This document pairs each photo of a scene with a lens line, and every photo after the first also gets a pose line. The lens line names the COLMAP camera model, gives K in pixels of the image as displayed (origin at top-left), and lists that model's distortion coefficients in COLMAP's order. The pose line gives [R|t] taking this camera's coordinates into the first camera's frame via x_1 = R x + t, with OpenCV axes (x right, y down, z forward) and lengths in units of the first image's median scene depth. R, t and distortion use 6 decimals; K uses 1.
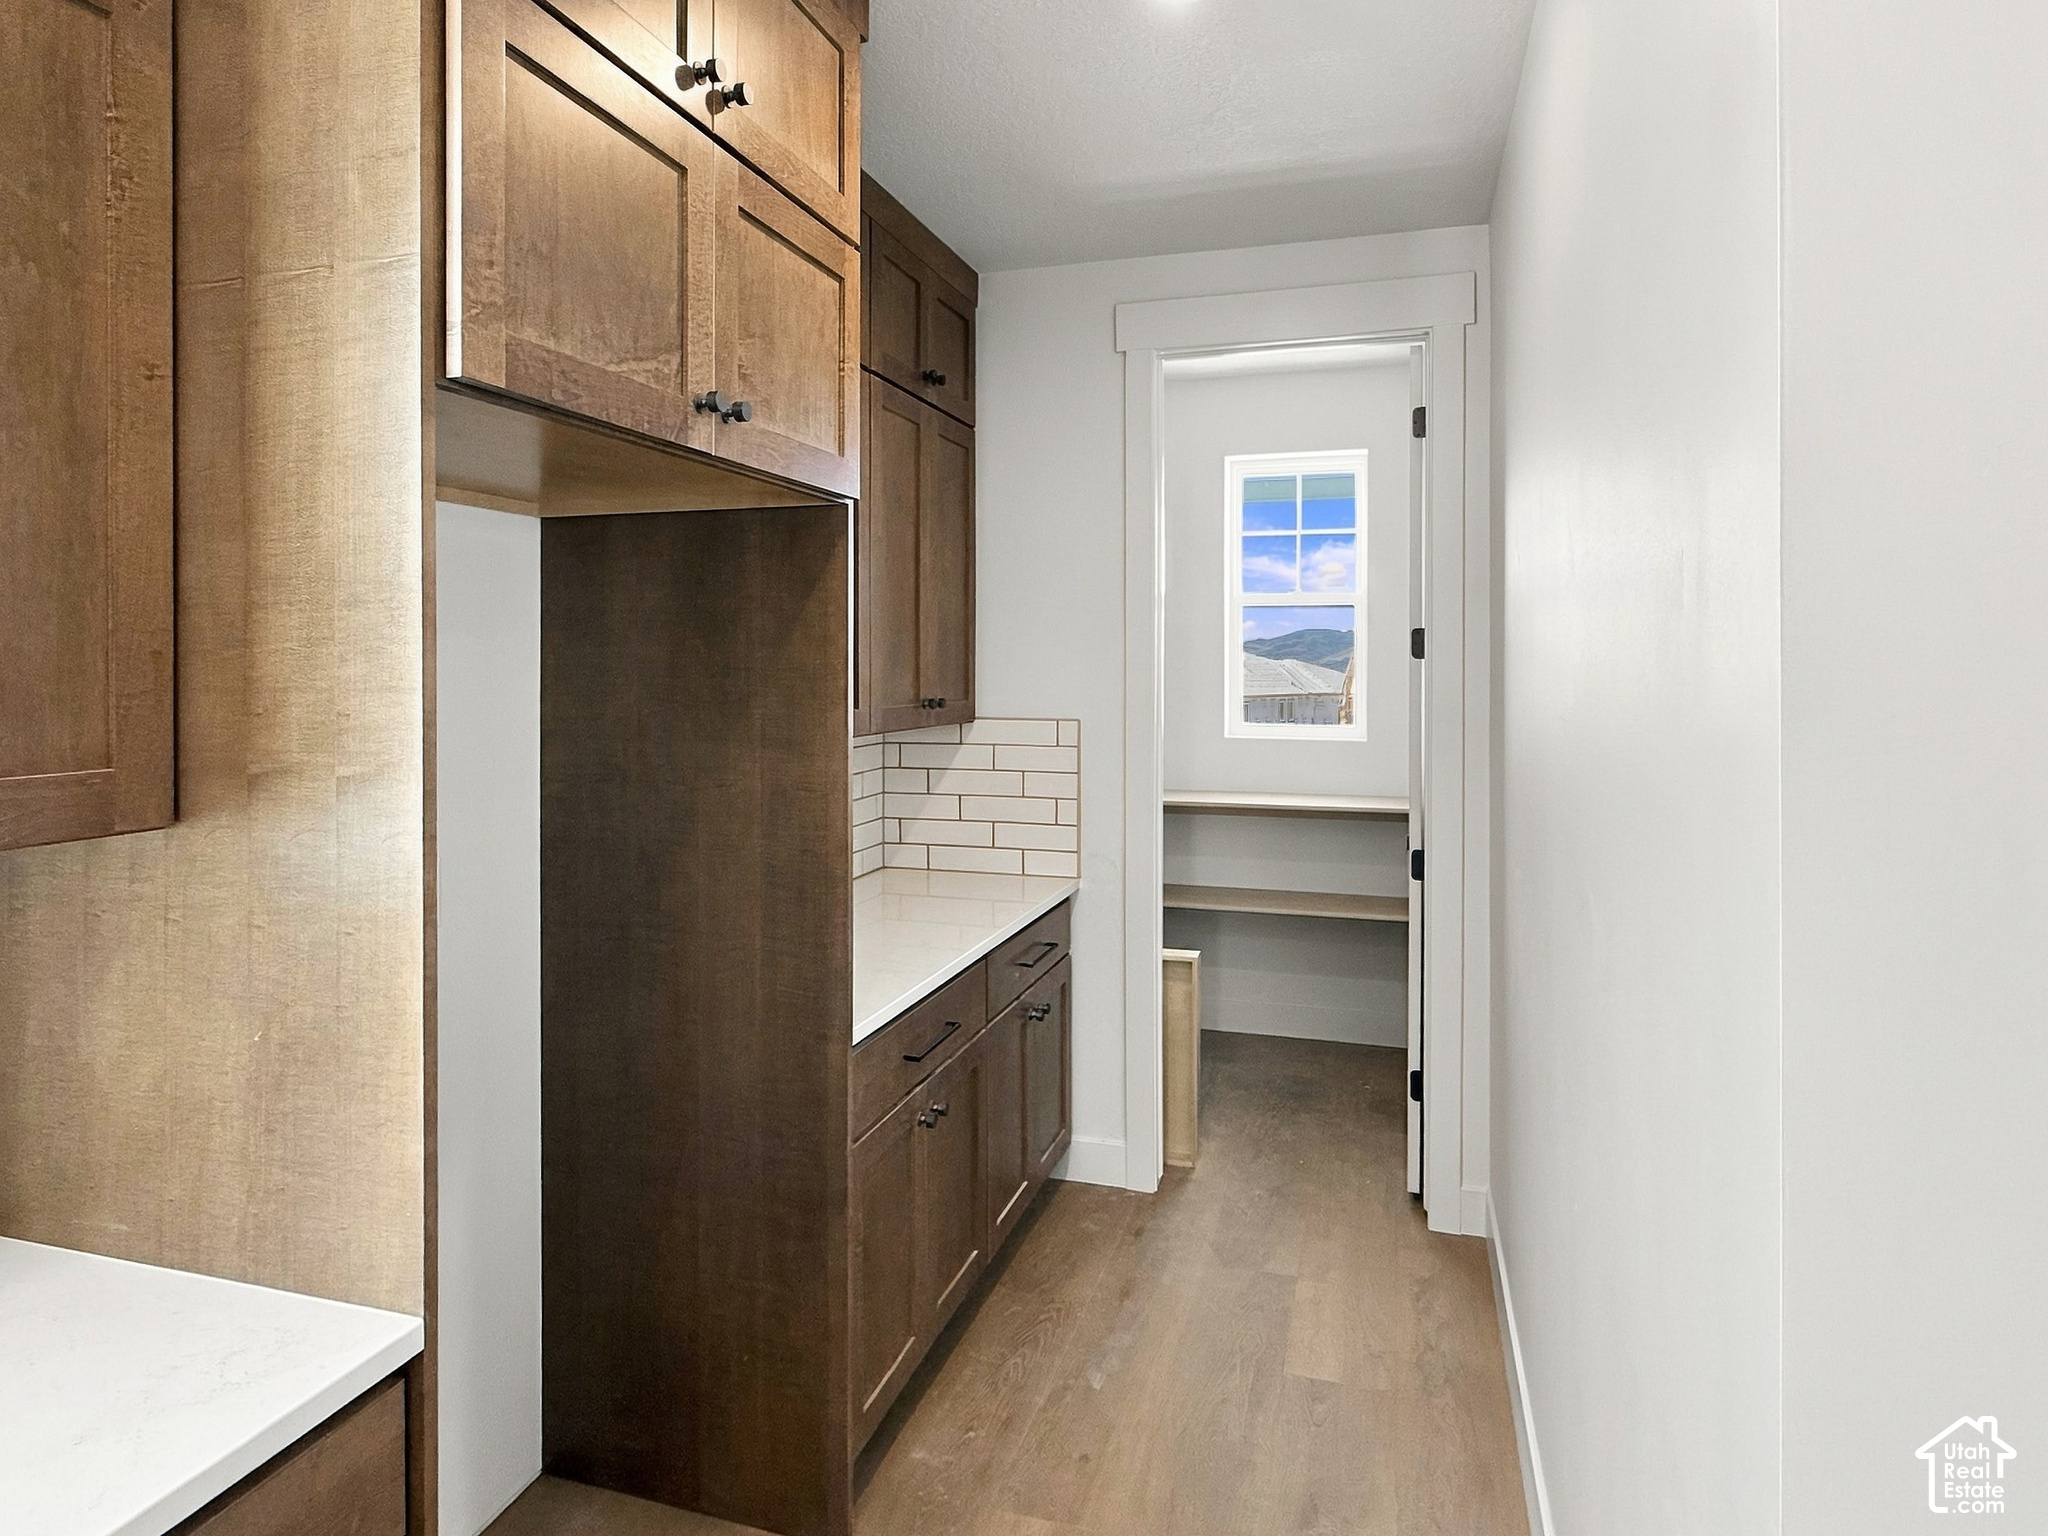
lens RADIAL K [[1181.5, 0, 1026.7], [0, 1181.5, 679.4], [0, 0, 1]] dist [0.003121, 0.000105]
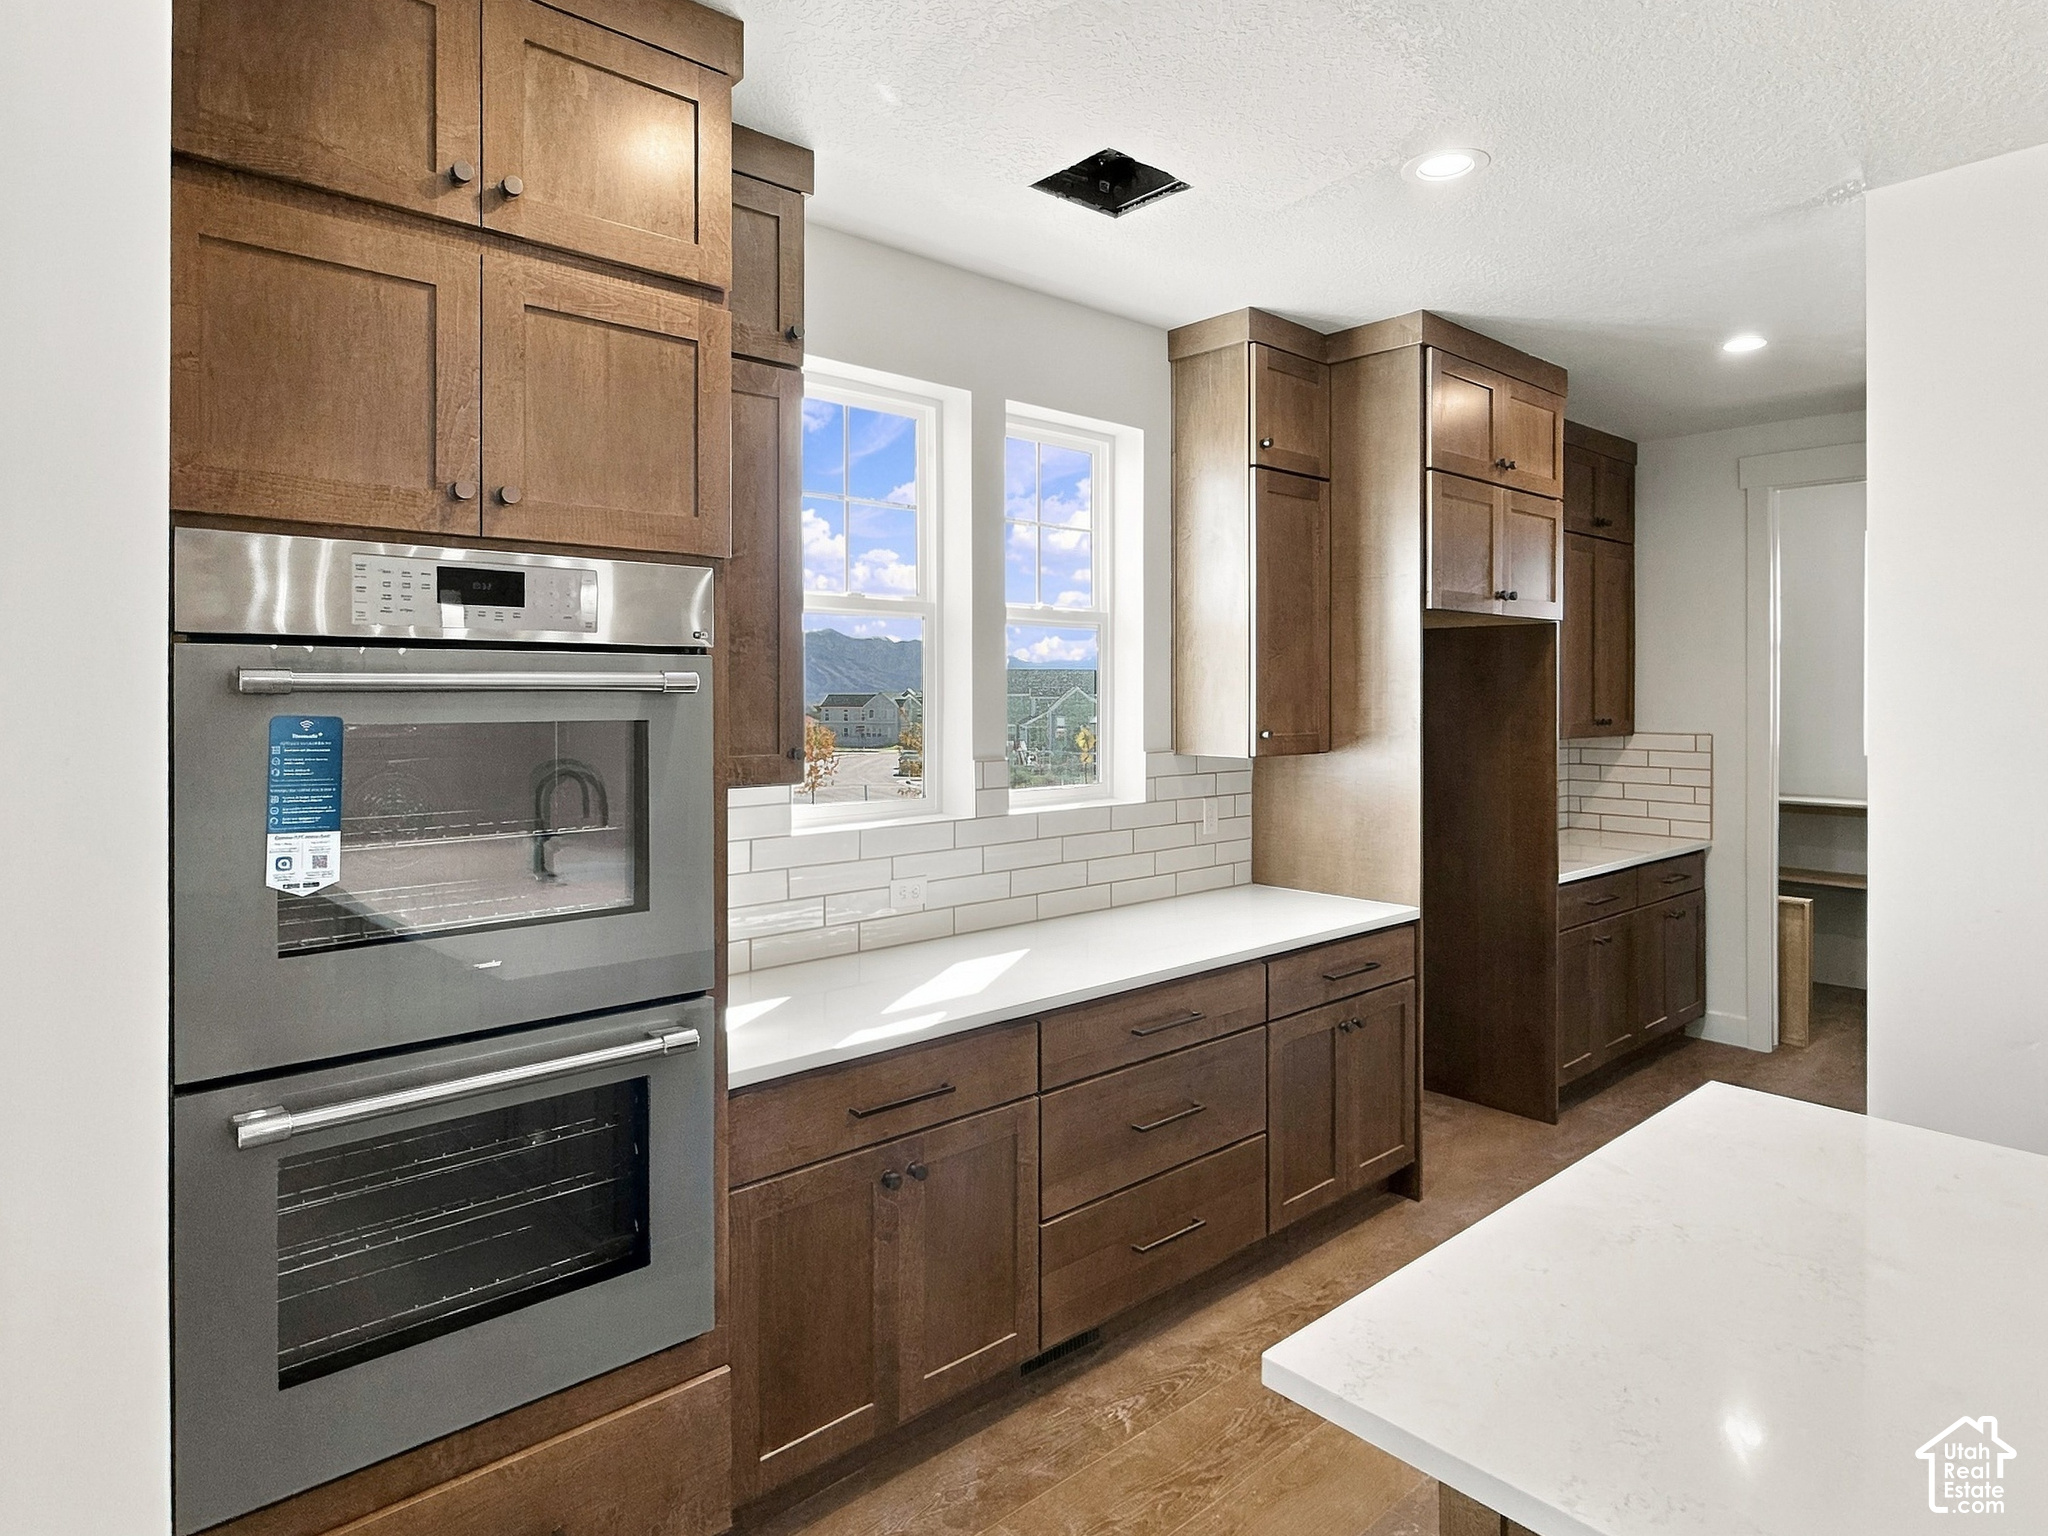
lens RADIAL K [[1181.5, 0, 1026.7], [0, 1181.5, 679.4], [0, 0, 1]] dist [0.003121, 0.000105]
pose [[0.858110, -0.004067, -0.513450, 0.072106], [-0.007353, 0.999769, -0.020208, 0.000797], [0.513413, 0.021116, 0.857882, -0.766738]]
